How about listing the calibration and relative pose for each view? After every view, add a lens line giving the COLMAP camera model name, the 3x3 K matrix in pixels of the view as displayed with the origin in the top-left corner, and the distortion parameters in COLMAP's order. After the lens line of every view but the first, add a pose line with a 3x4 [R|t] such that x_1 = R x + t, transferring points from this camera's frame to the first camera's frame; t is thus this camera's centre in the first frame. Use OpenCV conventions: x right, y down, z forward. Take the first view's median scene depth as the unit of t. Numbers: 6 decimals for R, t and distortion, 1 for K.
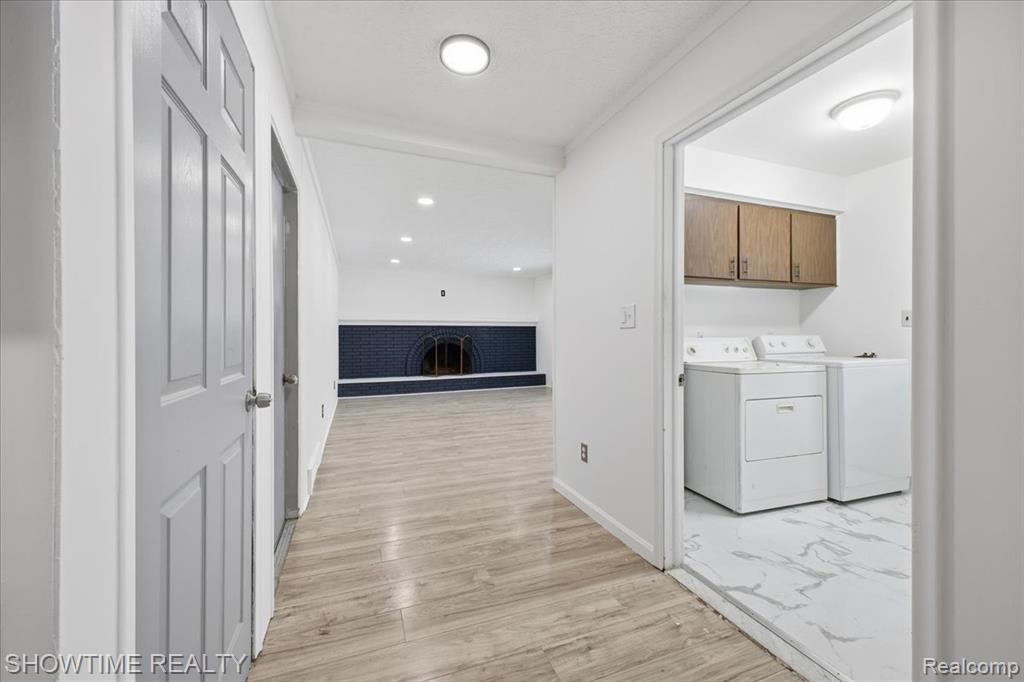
lens RADIAL K [[405.8, 0, 514.3], [0, 405.8, 337.5], [0, 0, 1]] dist [0.010615, -0.001992]
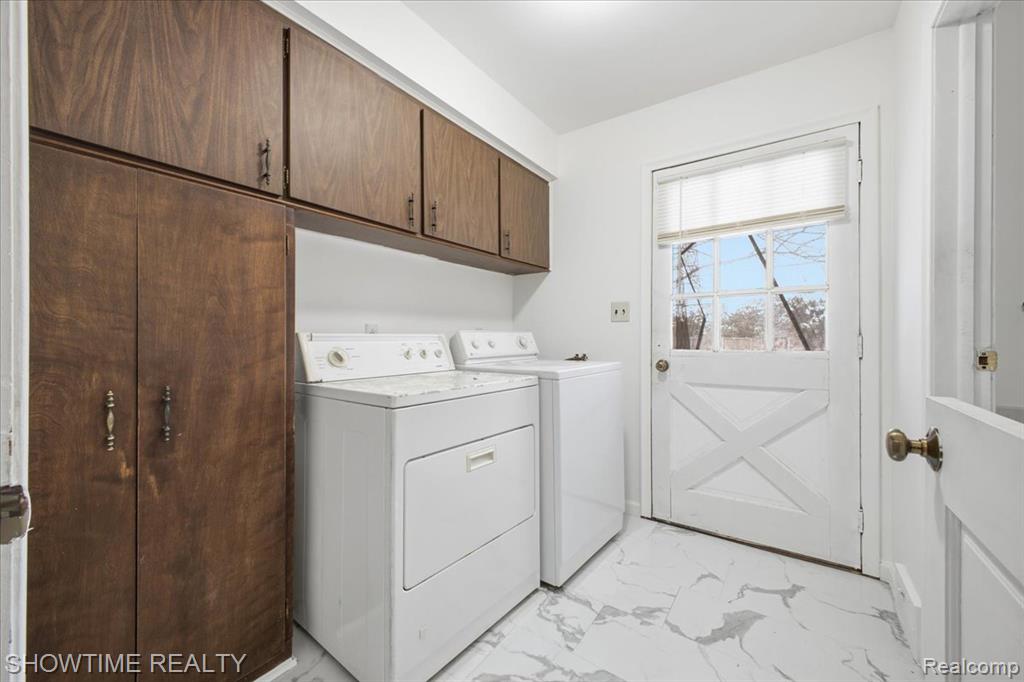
lens RADIAL K [[405.8, 0, 513.2], [0, 405.8, 339.1], [0, 0, 1]] dist [0.010615, -0.001992]
pose [[0.830878, 0.001838, 0.556451, 0.318023], [-0.002054, 0.999998, -0.000236, 0.008053], [-0.556451, -0.000947, 0.830880, 0.417247]]
